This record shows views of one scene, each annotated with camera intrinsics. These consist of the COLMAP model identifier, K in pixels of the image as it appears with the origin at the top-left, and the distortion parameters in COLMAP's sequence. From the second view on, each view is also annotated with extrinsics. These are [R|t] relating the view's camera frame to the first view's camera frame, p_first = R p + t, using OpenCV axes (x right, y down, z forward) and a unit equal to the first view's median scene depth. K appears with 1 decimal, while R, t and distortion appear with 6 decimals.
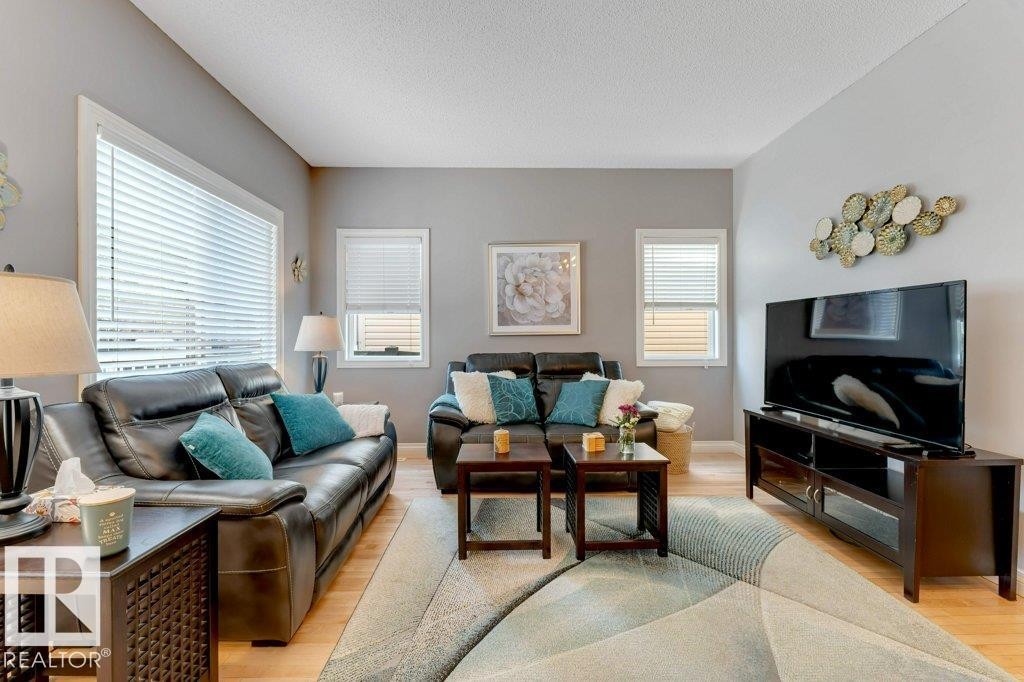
lens RADIAL K [[419.8, 0, 501.6], [0, 419.8, 337.8], [0, 0, 1]] dist [0.004082, -0.000898]
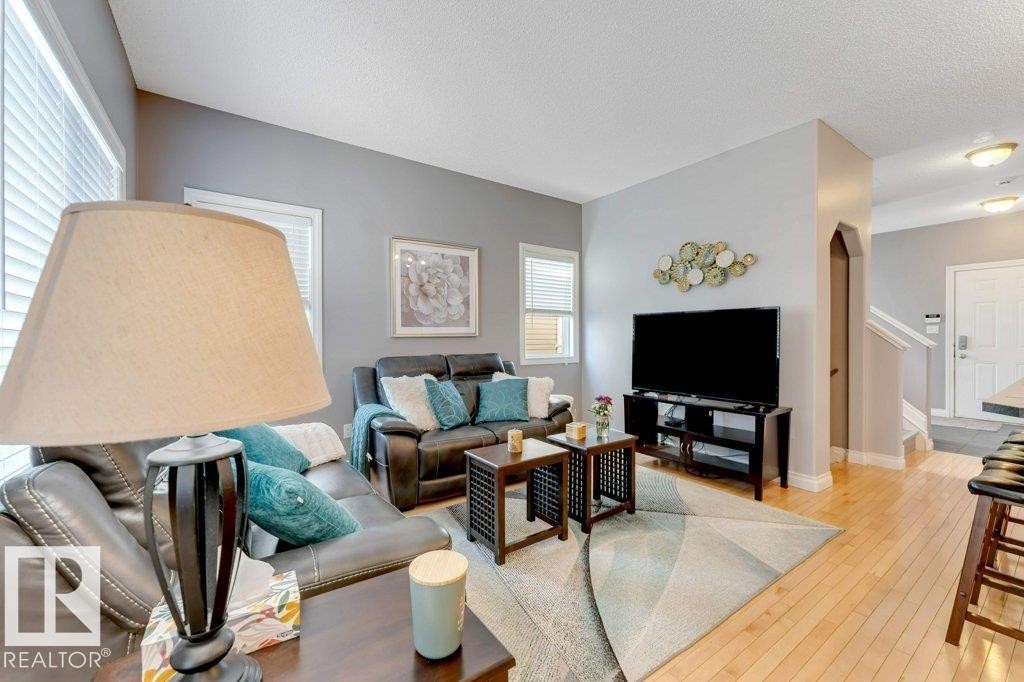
lens RADIAL K [[414.8, 0, 508.4], [0, 414.8, 345.2], [0, 0, 1]] dist [-0.003718, -0.000673]
pose [[0.826855, -0.006636, 0.562377, -0.435666], [-0.001522, 0.999900, 0.014037, -0.001308], [-0.562414, -0.012462, 0.826762, 0.132373]]
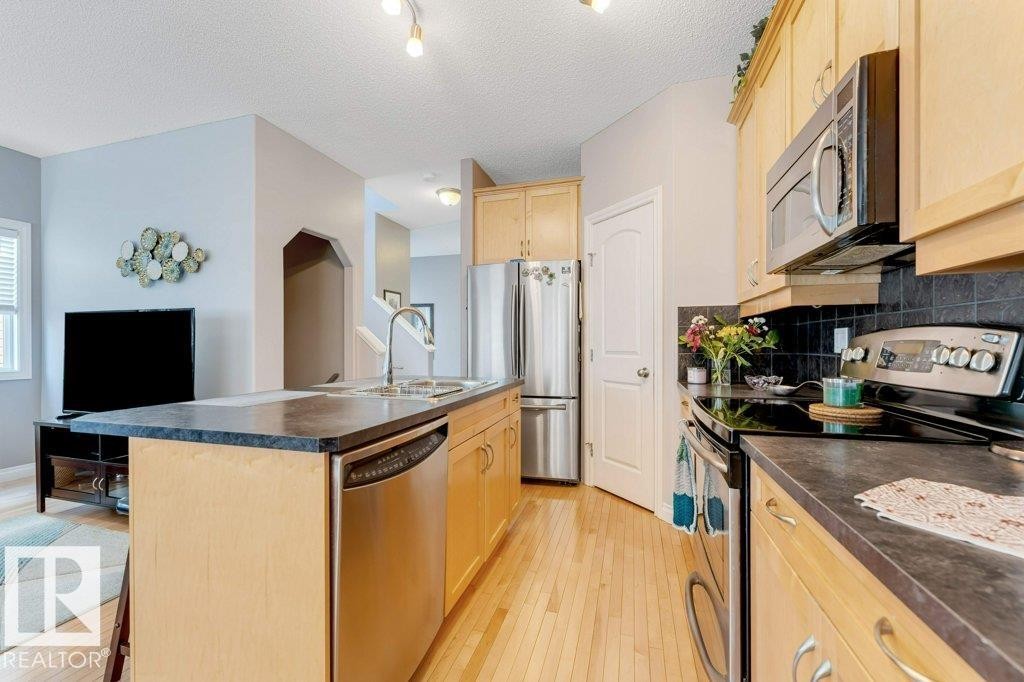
lens RADIAL K [[419.8, 0, 504.1], [0, 419.8, 346.3], [0, 0, 1]] dist [0.004082, -0.000898]
pose [[0.319964, -0.002945, 0.947425, 0.012523], [0.002430, 0.999994, 0.002288, 0.000369], [-0.947426, 0.001571, 0.319970, -0.313783]]
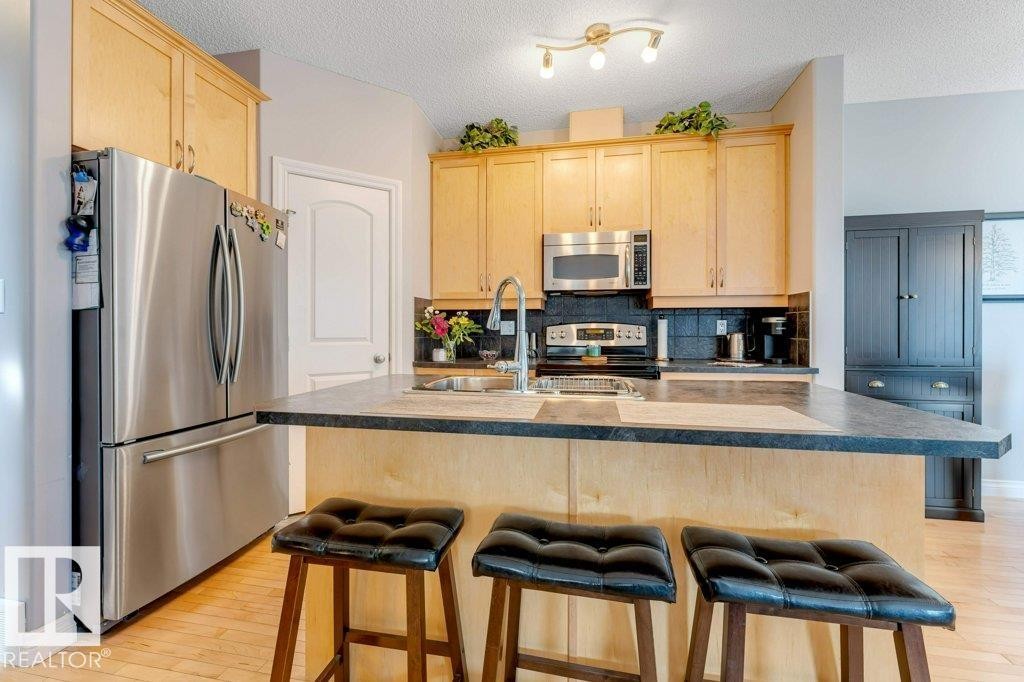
lens RADIAL K [[419.8, 0, 512.2], [0, 419.8, 328.6], [0, 0, 1]] dist [0.004082, -0.000898]
pose [[-0.975955, 0.003401, 0.217945, 0.514476], [0.003631, 0.999993, 0.000652, -0.003647], [-0.217942, 0.001428, -0.975961, 0.537960]]
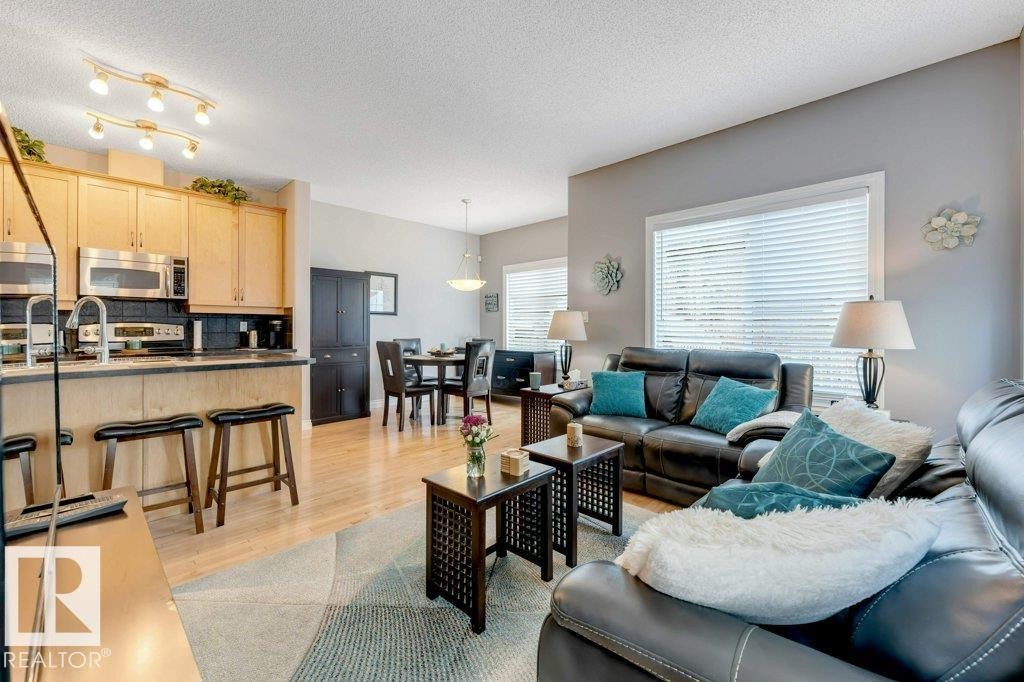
lens RADIAL K [[421.7, 0, 513.8], [0, 421.7, 328.1], [0, 0, 1]] dist [-0.006435, -0.000485]
pose [[-0.719493, 0.003712, -0.694490, 0.599306], [-0.000999, 0.999979, 0.006379, -0.009552], [0.694499, 0.005283, -0.719474, 1.236801]]
